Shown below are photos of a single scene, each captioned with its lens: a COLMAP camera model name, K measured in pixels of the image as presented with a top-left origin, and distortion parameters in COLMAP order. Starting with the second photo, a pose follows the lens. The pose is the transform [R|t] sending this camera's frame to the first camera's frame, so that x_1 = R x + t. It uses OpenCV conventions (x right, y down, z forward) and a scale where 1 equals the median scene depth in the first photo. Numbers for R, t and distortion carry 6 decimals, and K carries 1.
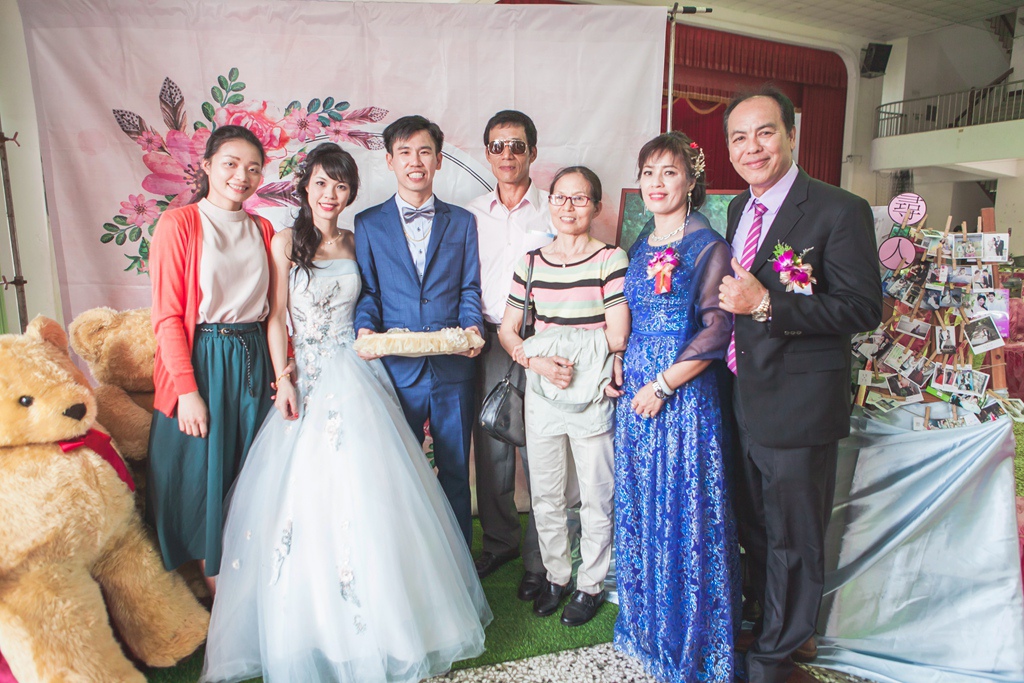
lens RADIAL K [[761.5, 0, 489.2], [0, 761.5, 342.2], [0, 0, 1]] dist [-0.012707, 0.019237]
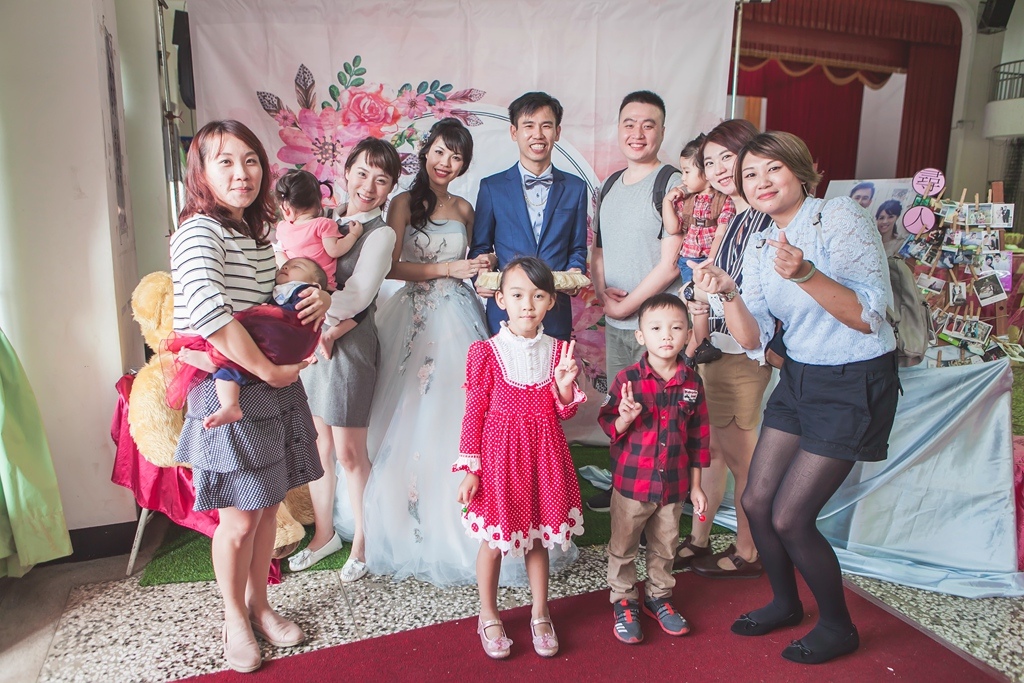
lens RADIAL K [[781.6, 0, 479.7], [0, 781.6, 352.7], [0, 0, 1]] dist [0.005159, 0.005535]
pose [[0.994822, 0.031979, -0.096467, -0.012472], [-0.027268, 0.998388, 0.049769, 0.035537], [0.097903, -0.046881, 0.994091, -0.214311]]
